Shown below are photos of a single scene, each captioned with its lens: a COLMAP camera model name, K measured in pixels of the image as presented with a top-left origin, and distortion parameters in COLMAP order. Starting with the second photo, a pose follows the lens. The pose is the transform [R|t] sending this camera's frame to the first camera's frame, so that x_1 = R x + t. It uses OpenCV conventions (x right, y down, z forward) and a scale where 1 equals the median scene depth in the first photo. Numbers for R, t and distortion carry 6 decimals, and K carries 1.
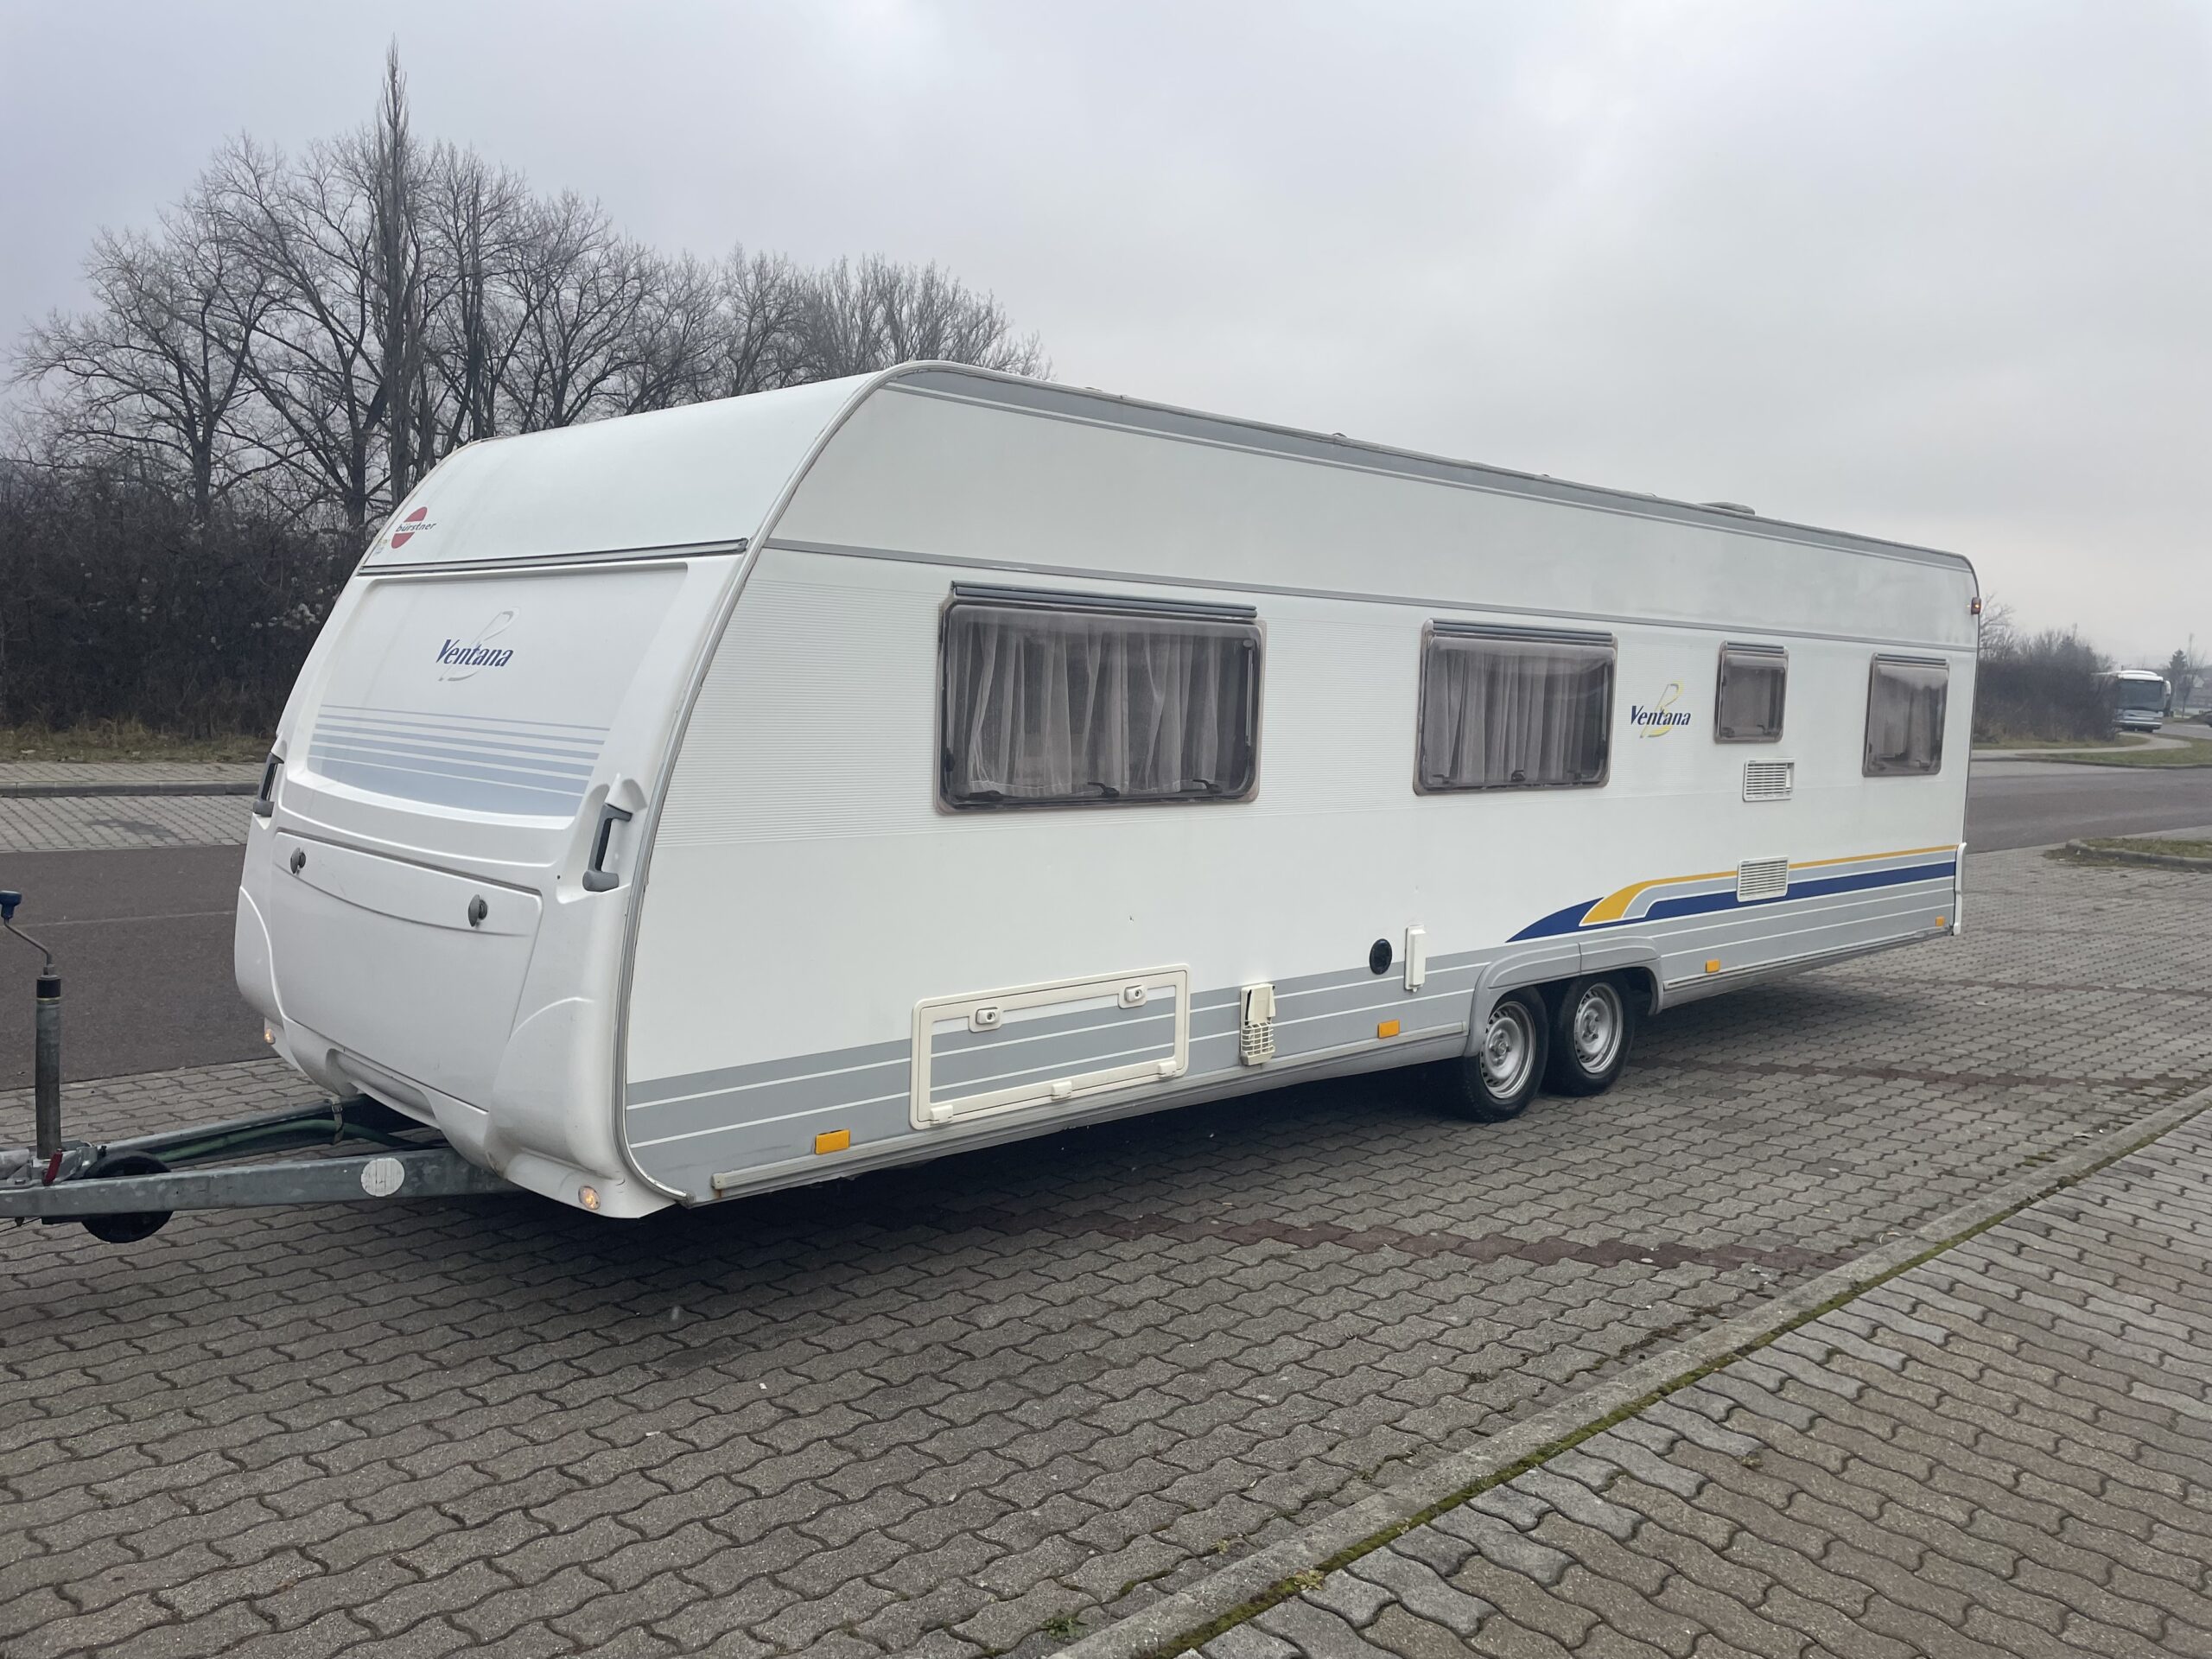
lens RADIAL K [[1669.9, 0, 1106.0], [0, 1669.9, 829.5], [0, 0, 1]] dist [0.112735, -0.144438]
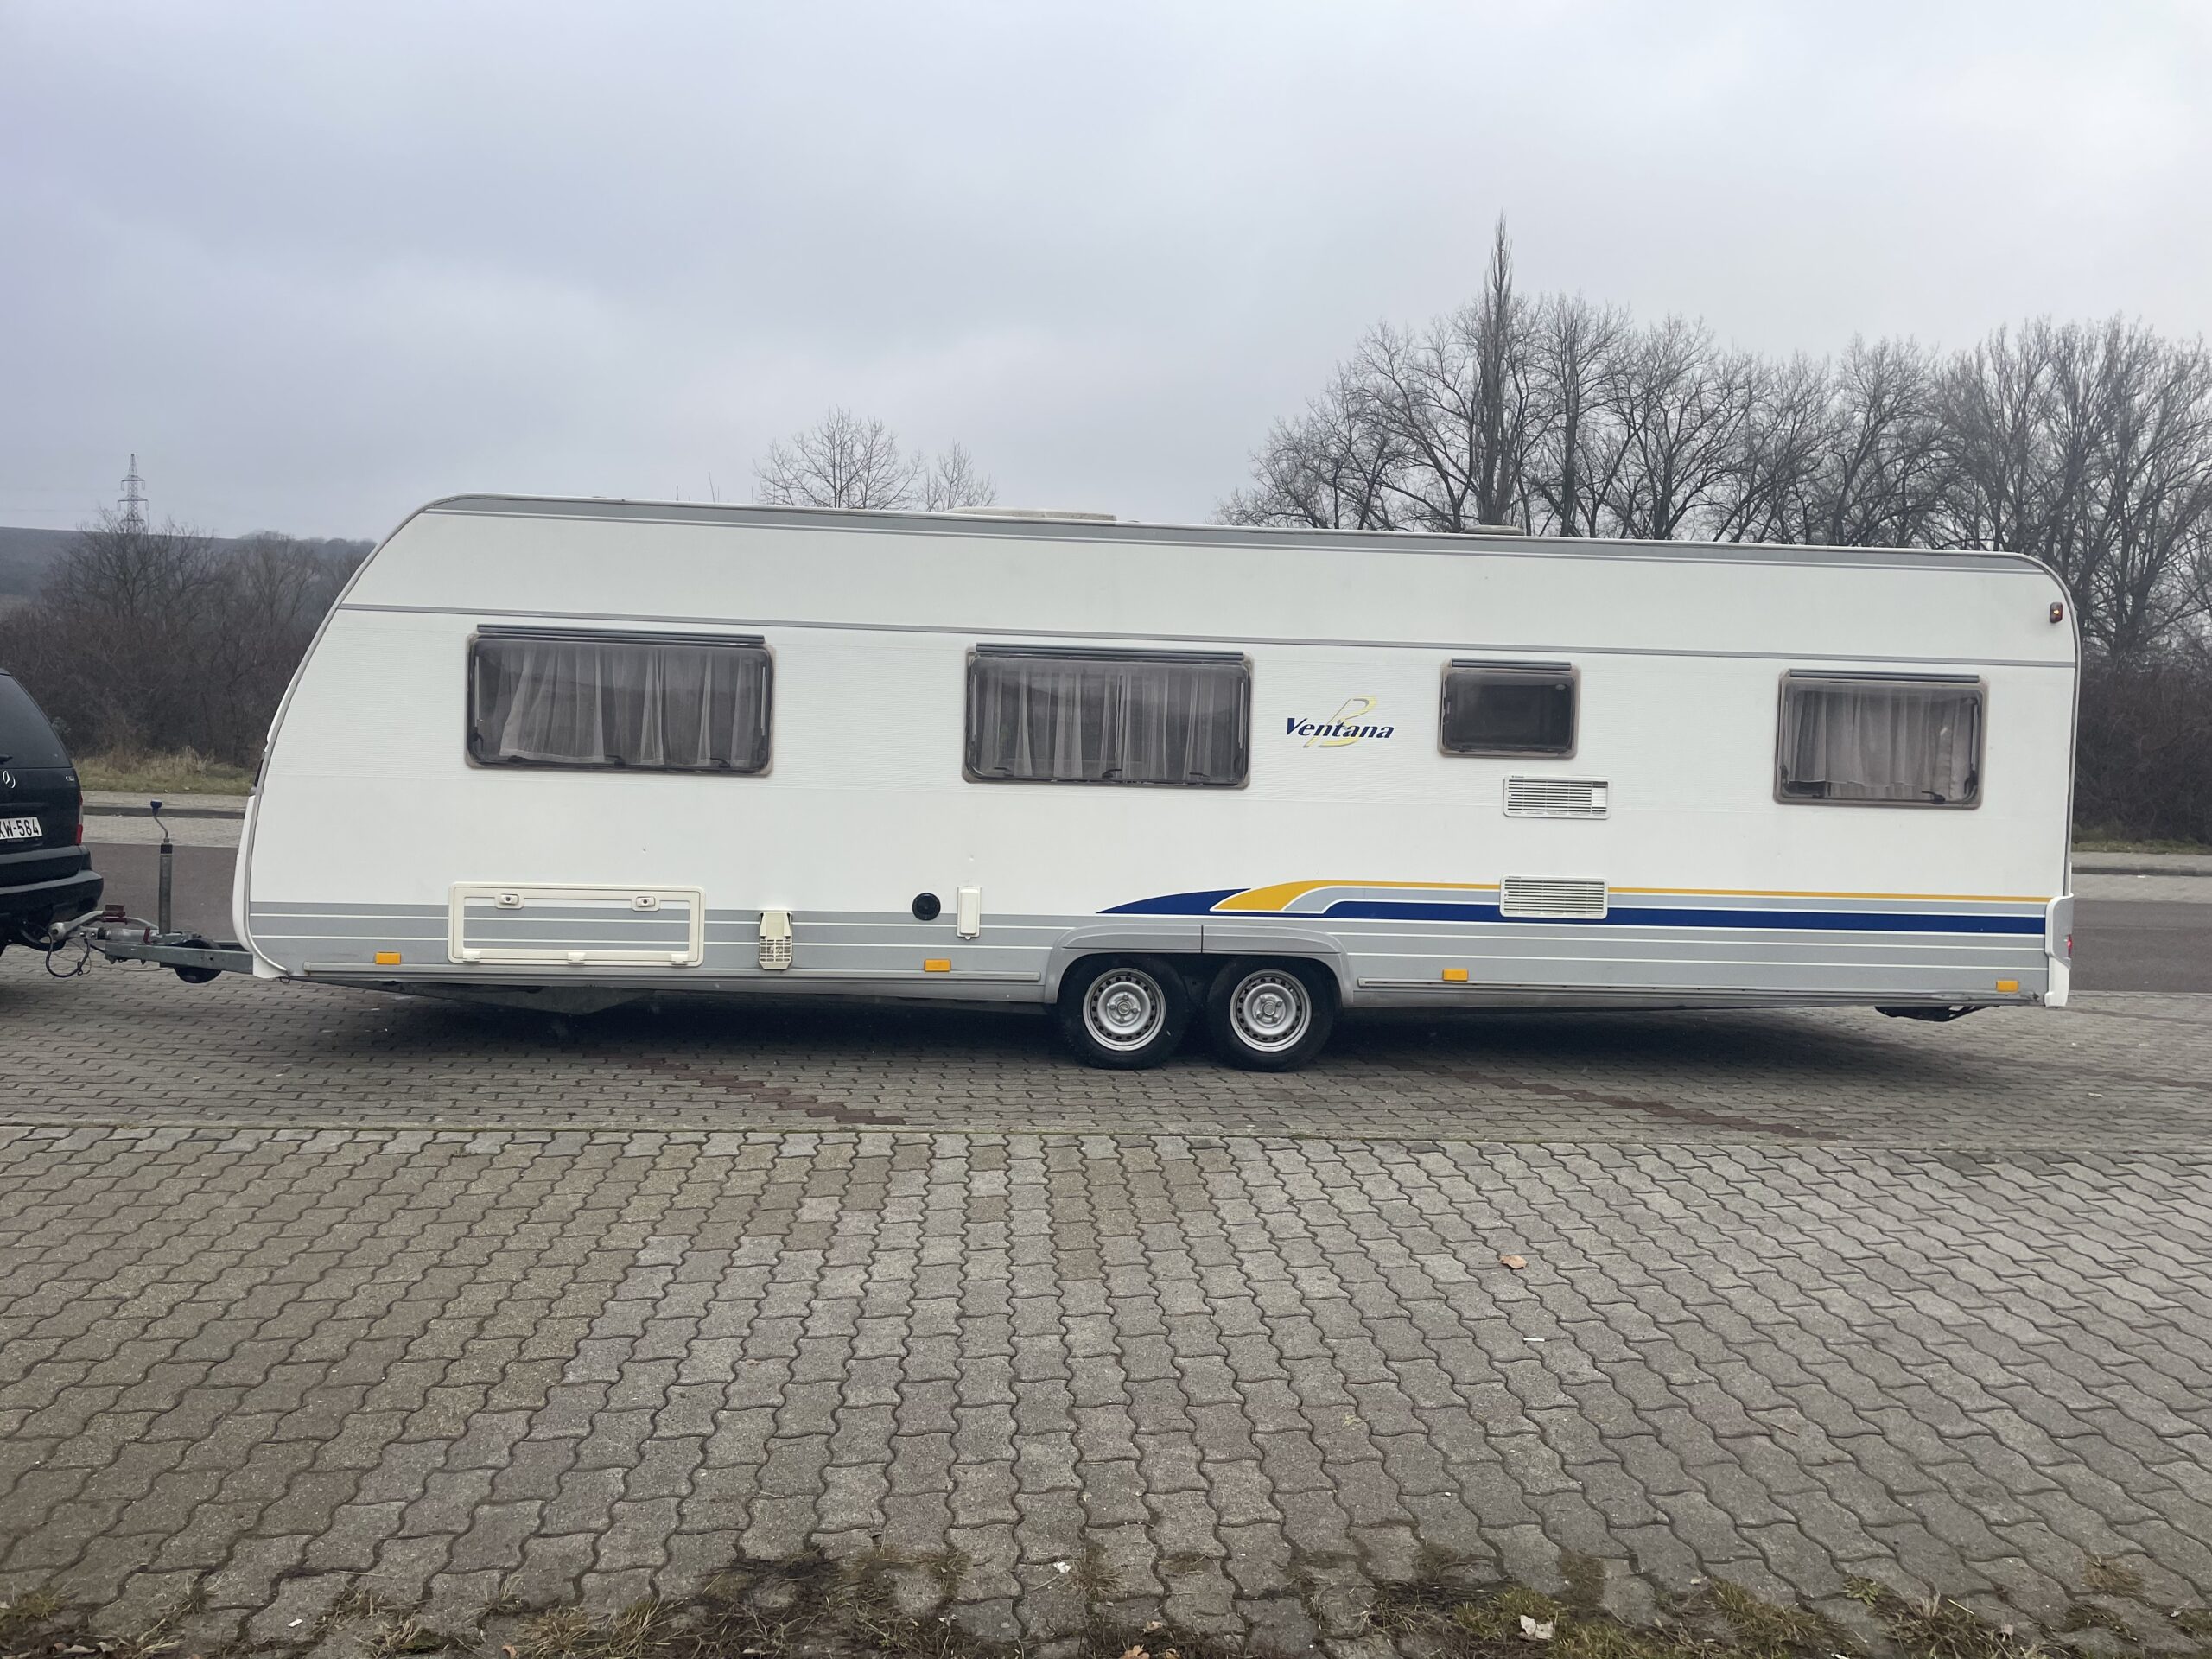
lens RADIAL K [[1669.9, 0, 1106.0], [0, 1669.9, 829.5], [0, 0, 1]] dist [0.112735, -0.144438]
pose [[0.775571, 0.017891, -0.631007, 0.925649], [-0.060214, 0.997137, -0.045737, 0.057886], [0.628383, 0.073468, 0.774427, 0.081452]]
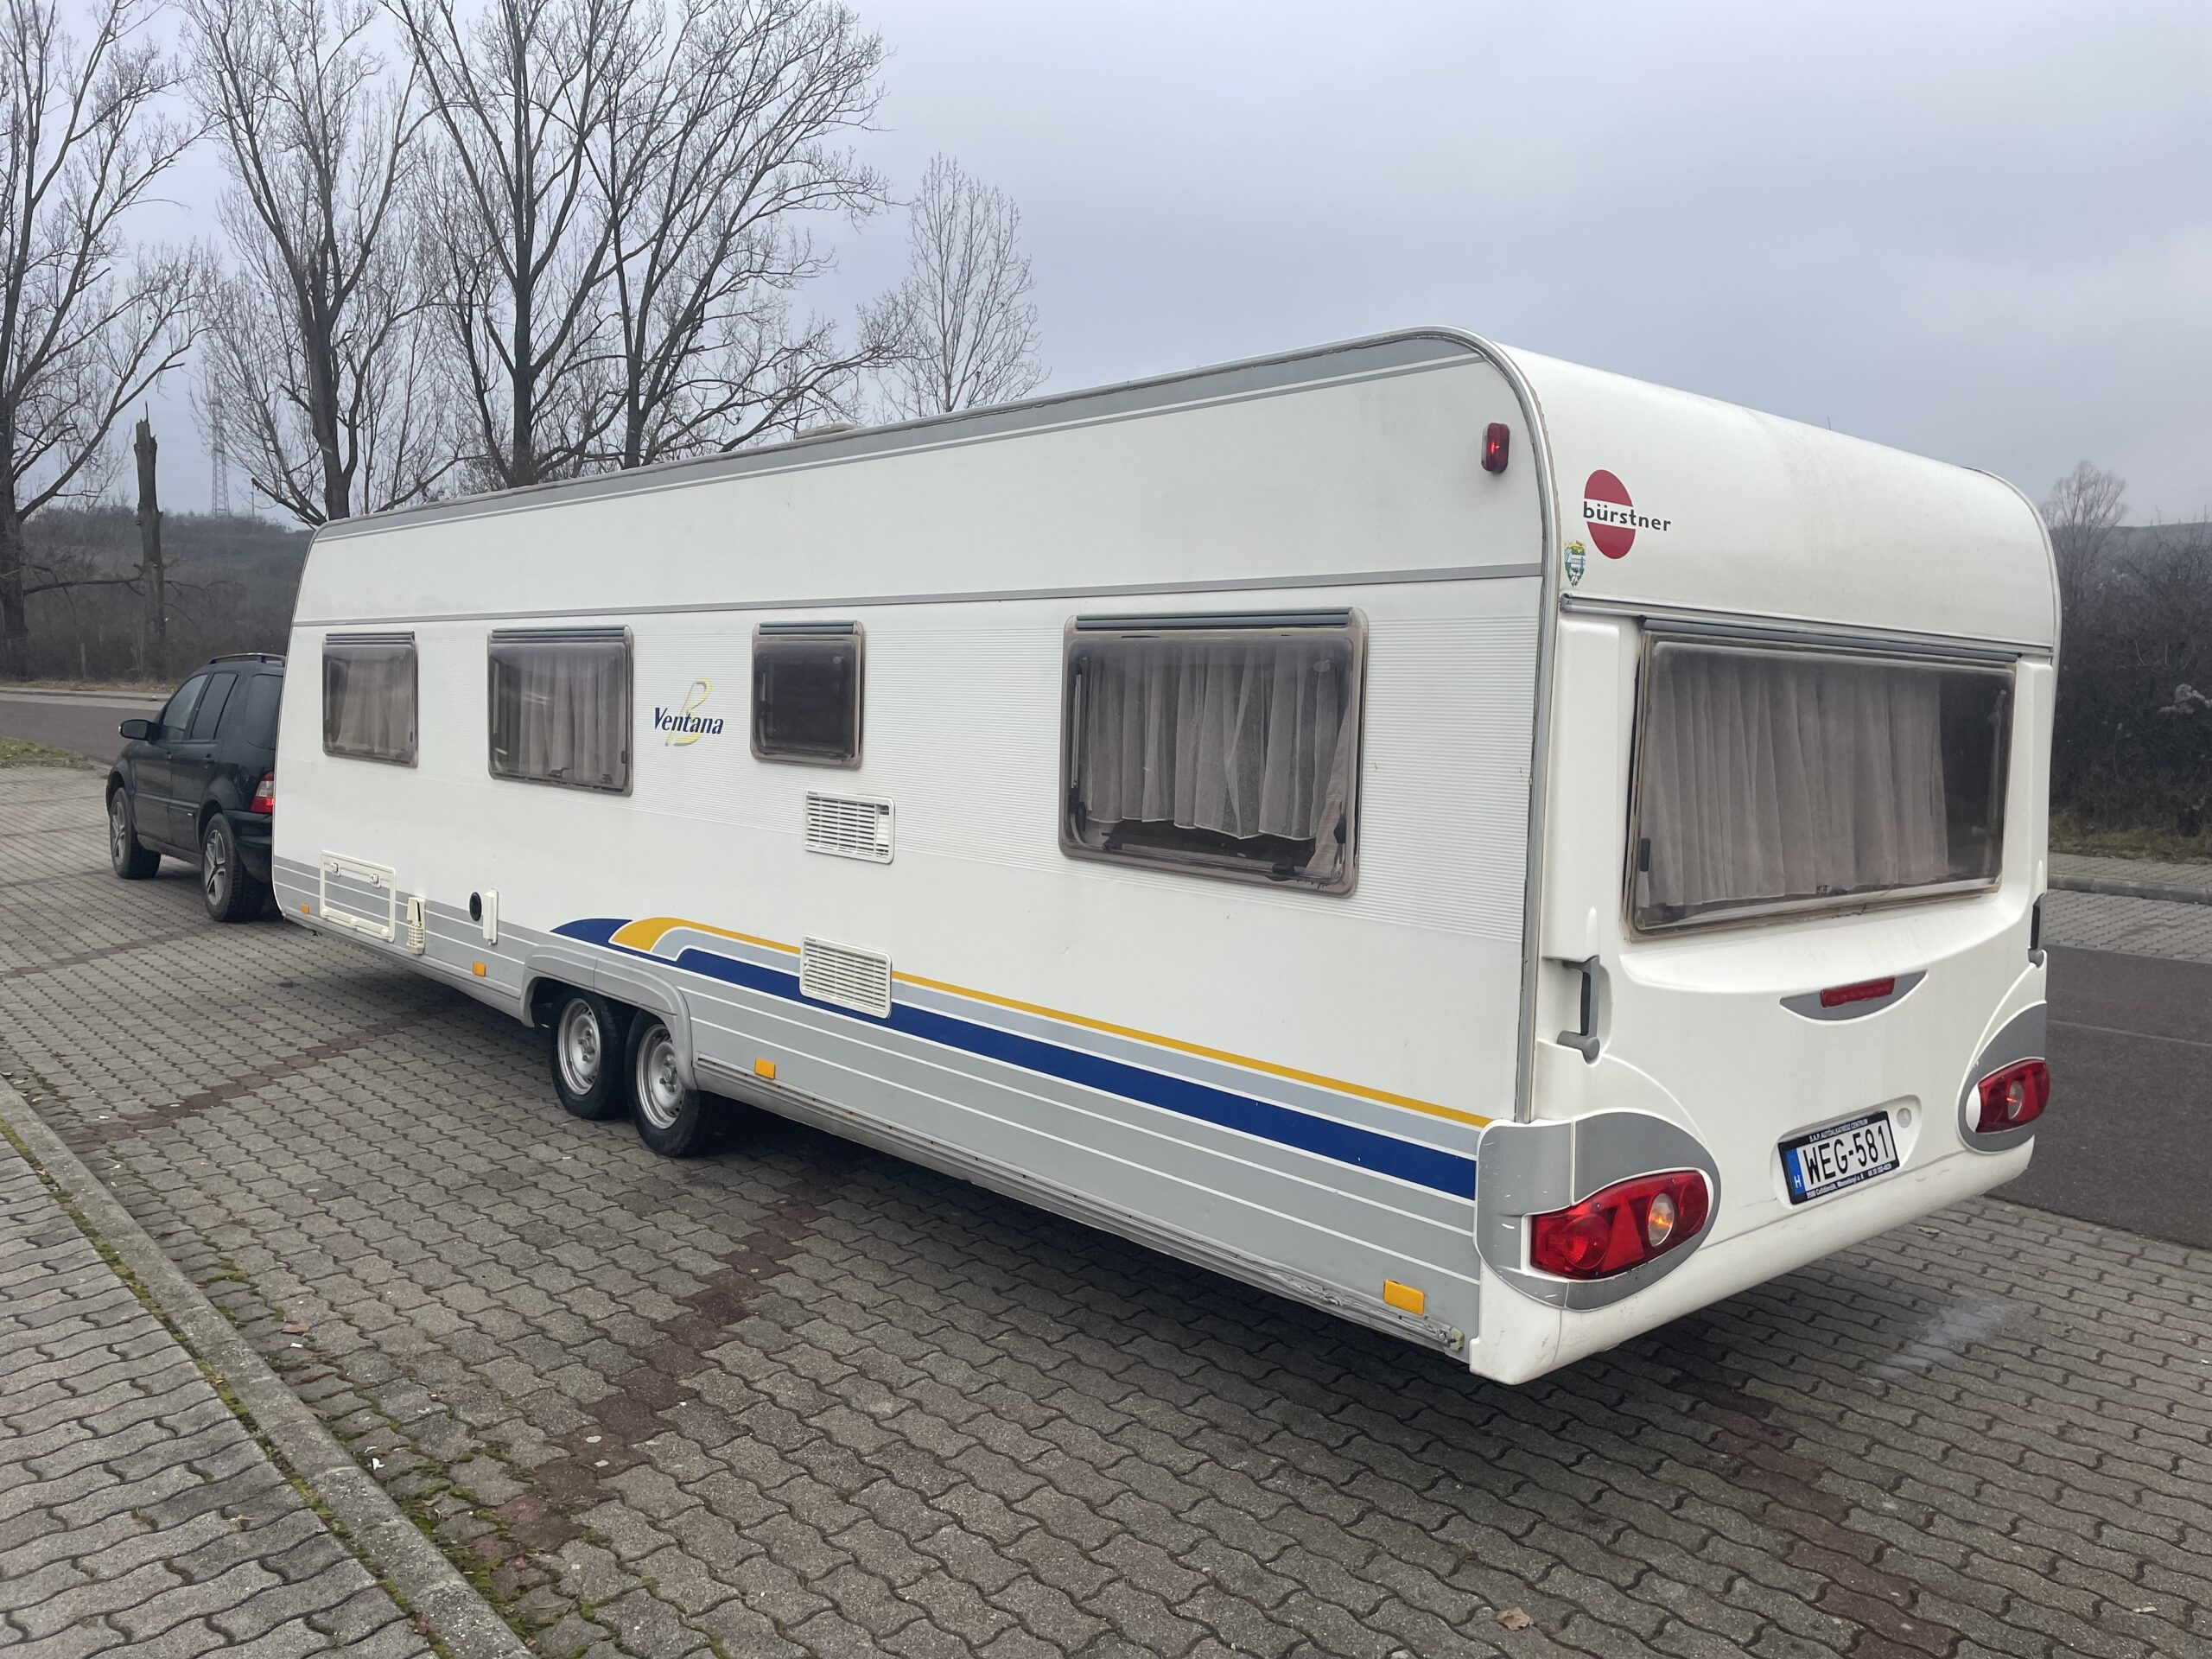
lens RADIAL K [[1669.9, 0, 1106.0], [0, 1669.9, 829.5], [0, 0, 1]] dist [0.112735, -0.144438]
pose [[-0.042206, 0.045593, -0.998068, 1.187497], [-0.117387, 0.991813, 0.050272, -0.082959], [0.992189, 0.119282, -0.036509, 1.286564]]
